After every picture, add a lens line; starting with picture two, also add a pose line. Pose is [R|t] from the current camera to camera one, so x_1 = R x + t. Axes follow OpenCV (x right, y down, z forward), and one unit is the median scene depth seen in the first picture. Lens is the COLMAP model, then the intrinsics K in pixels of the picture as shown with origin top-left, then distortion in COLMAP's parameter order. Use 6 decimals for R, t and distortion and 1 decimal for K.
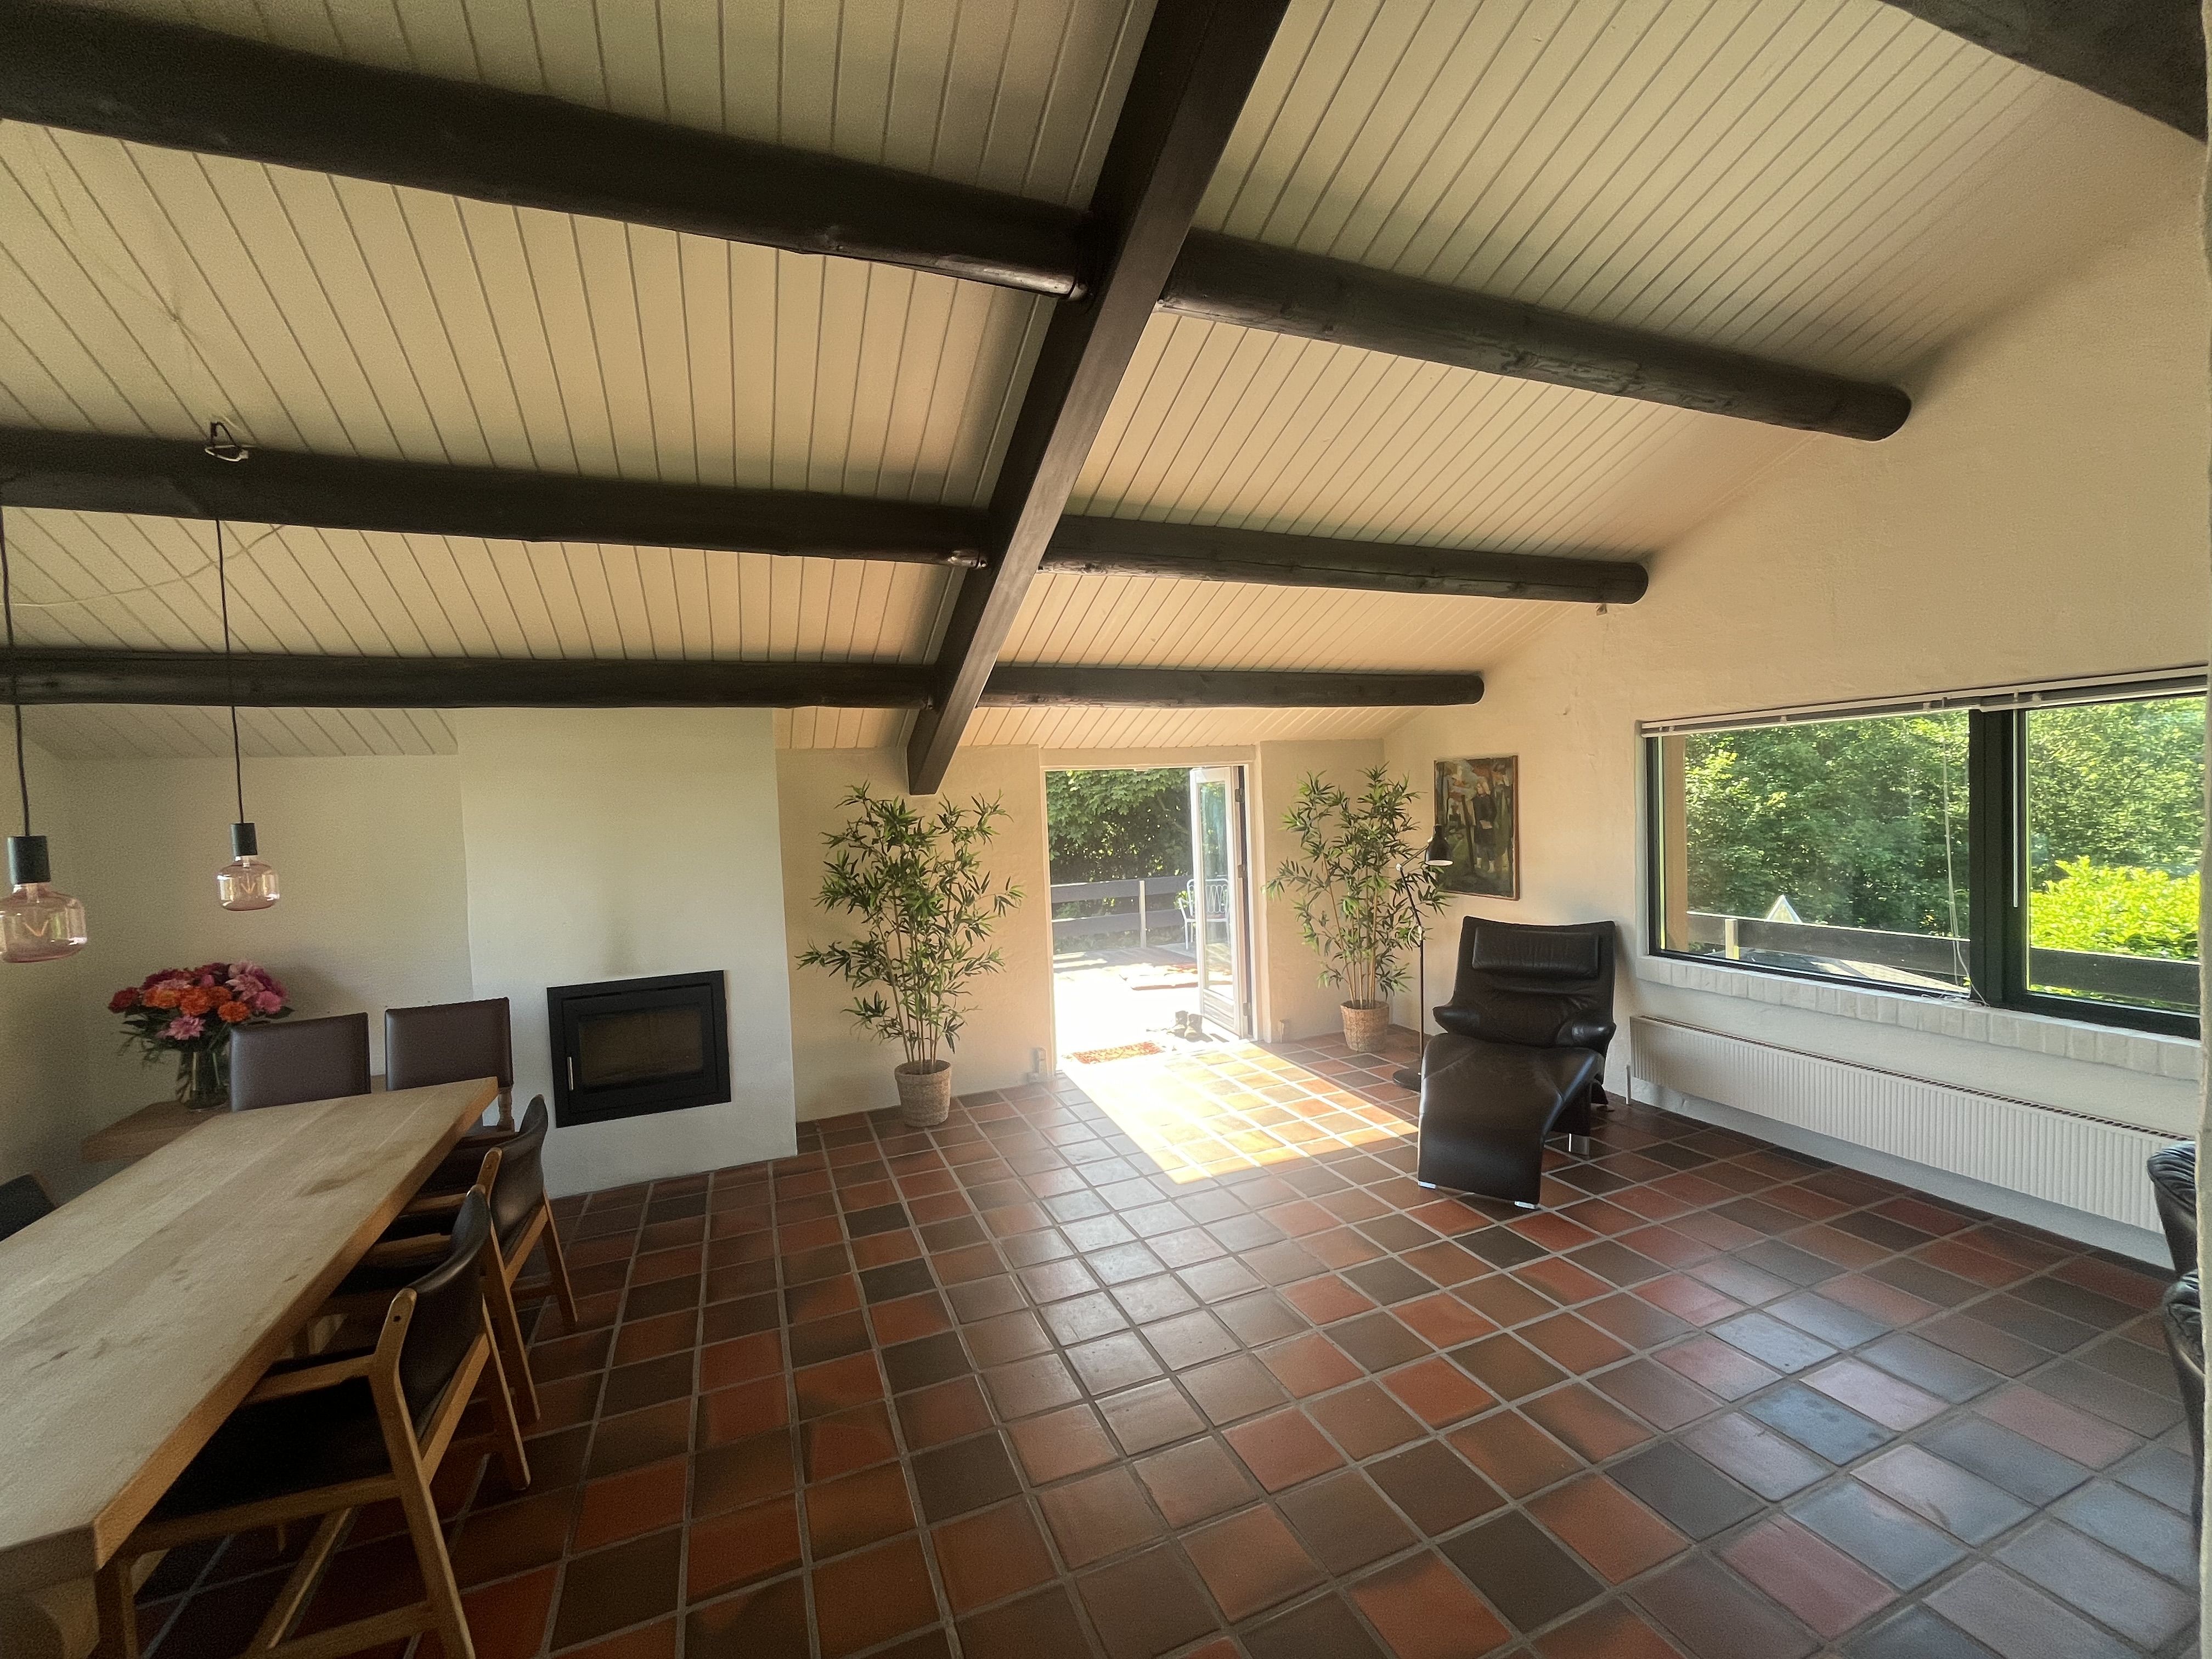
lens RADIAL K [[895.9, 0, 1104.7], [0, 895.9, 836.5], [0, 0, 1]] dist [-0.002689, 0.000314]
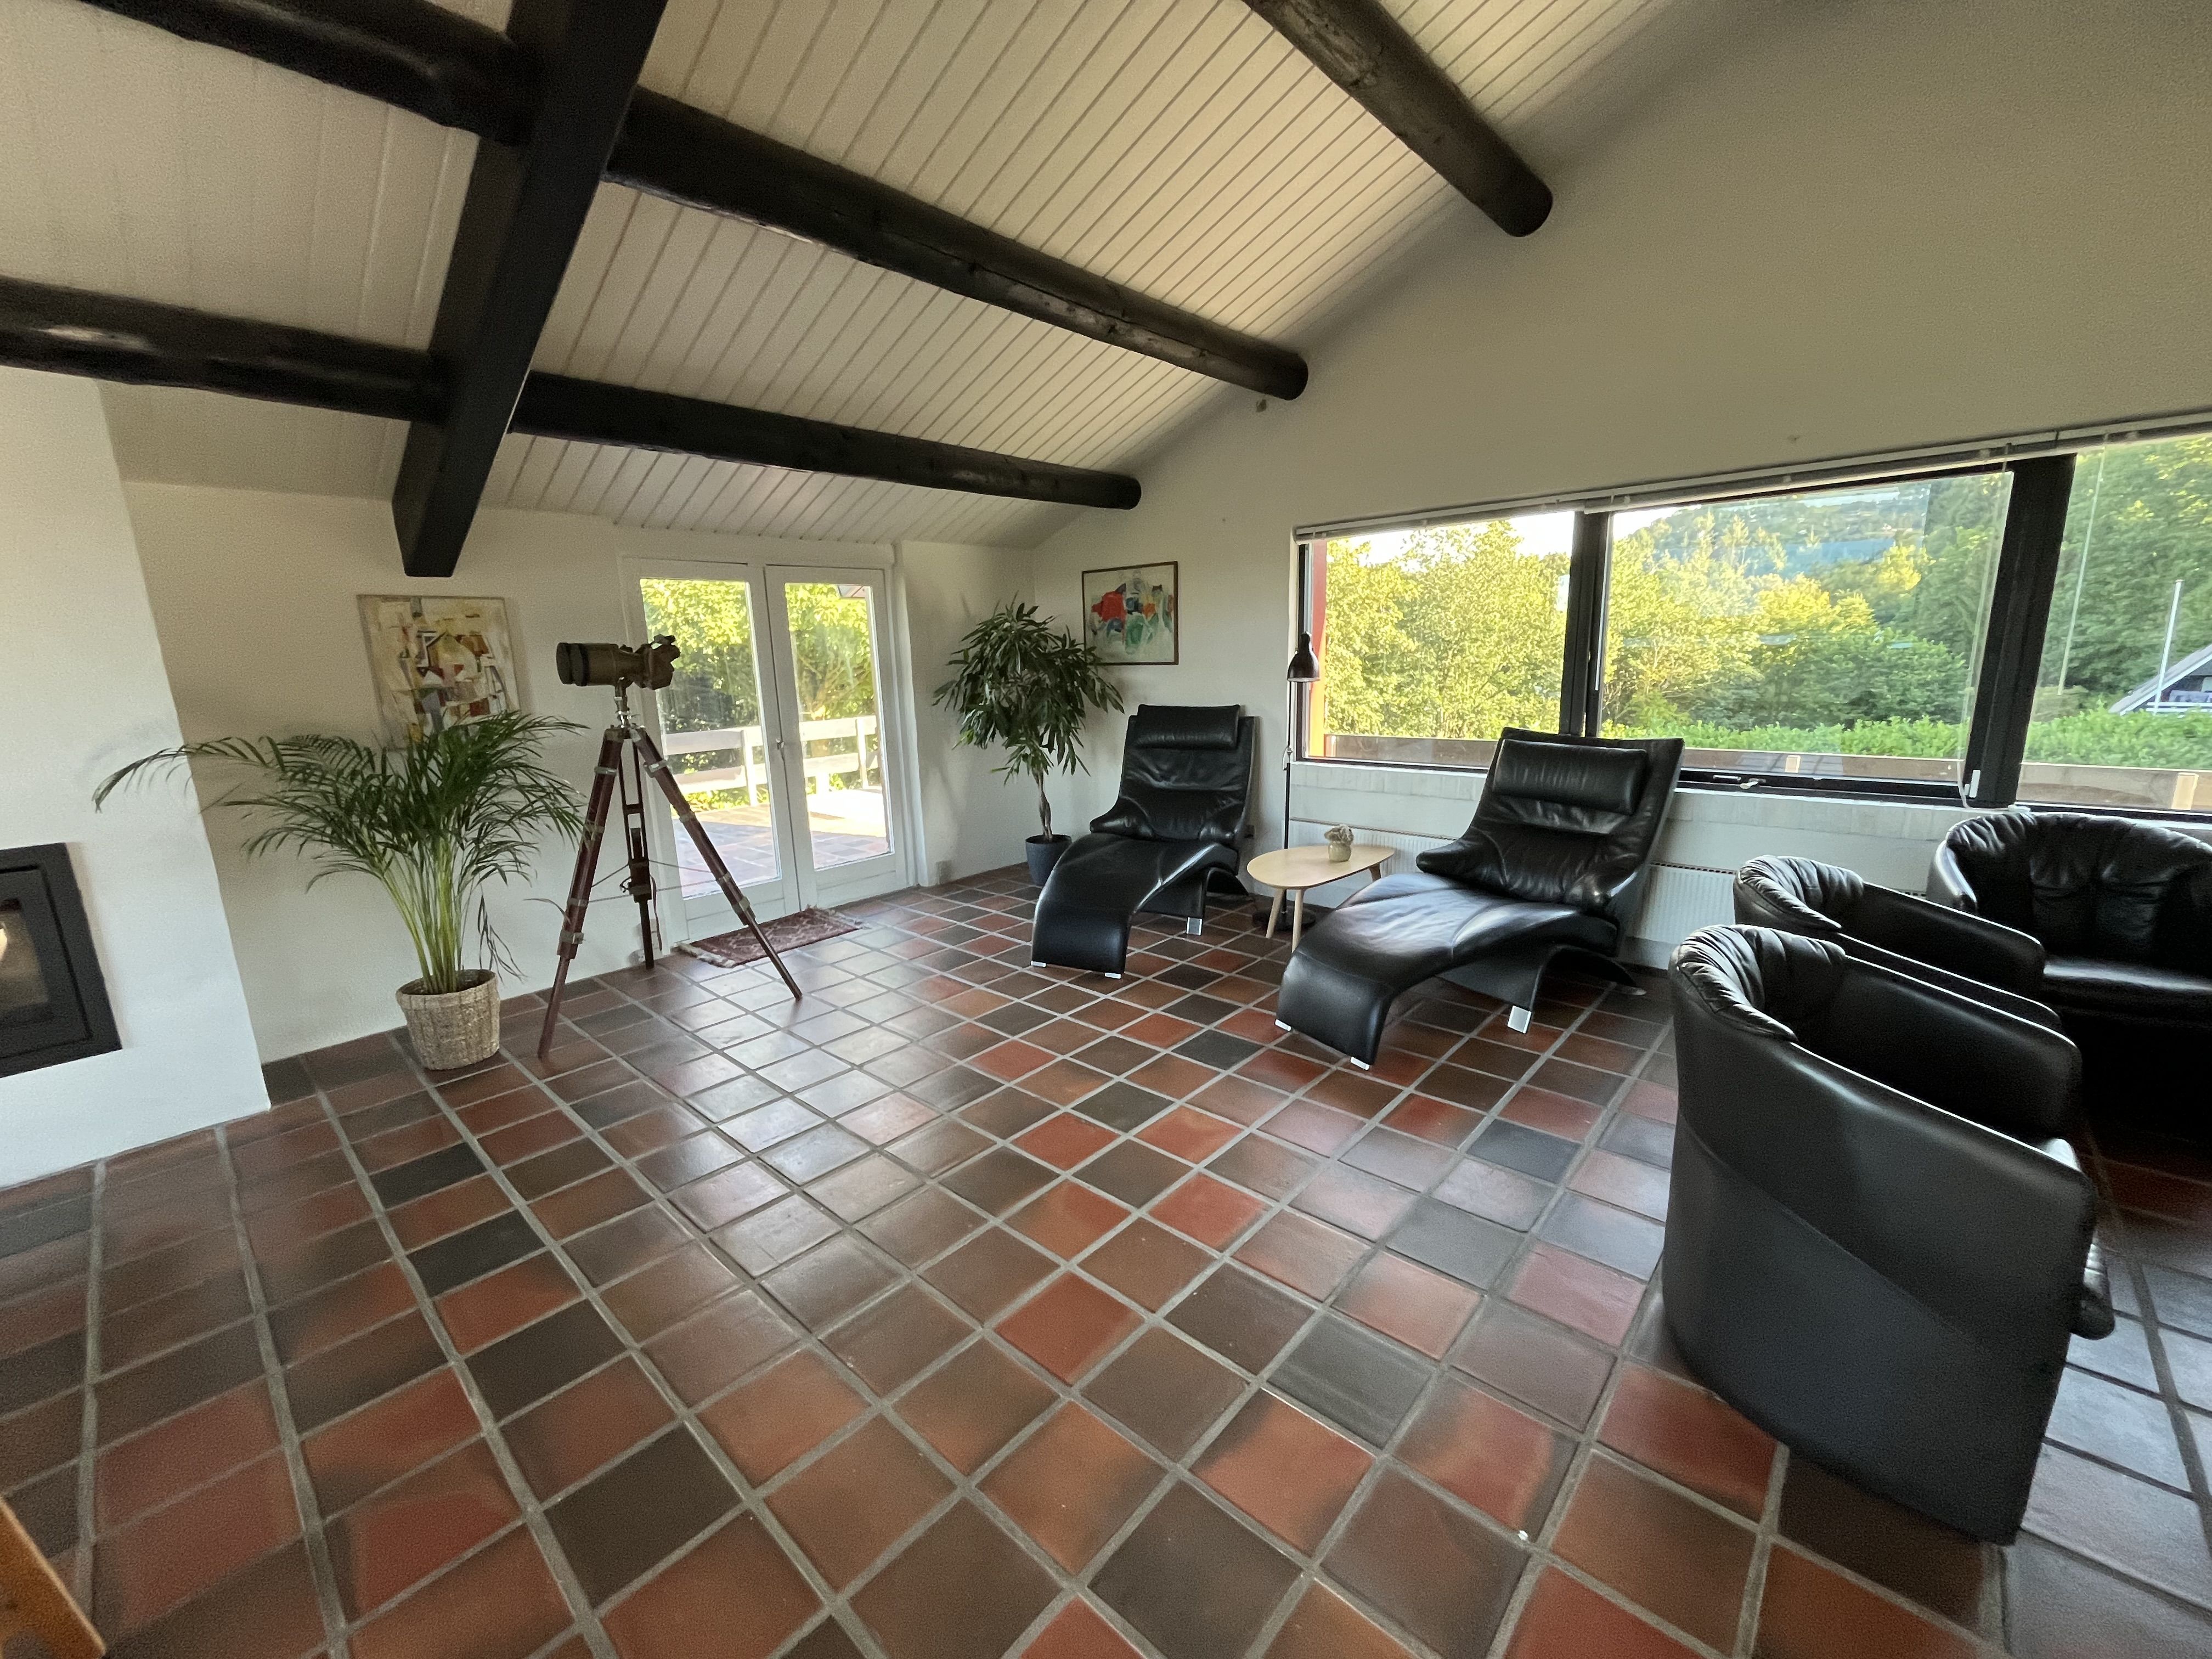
lens RADIAL K [[895.9, 0, 1098.9], [0, 895.9, 831.6], [0, 0, 1]] dist [-0.002689, 0.000314]
pose [[0.905651, -0.076177, 0.417126, -0.058068], [0.014746, 0.988793, 0.148562, 0.077033], [-0.423768, -0.128394, 0.896624, 0.209768]]
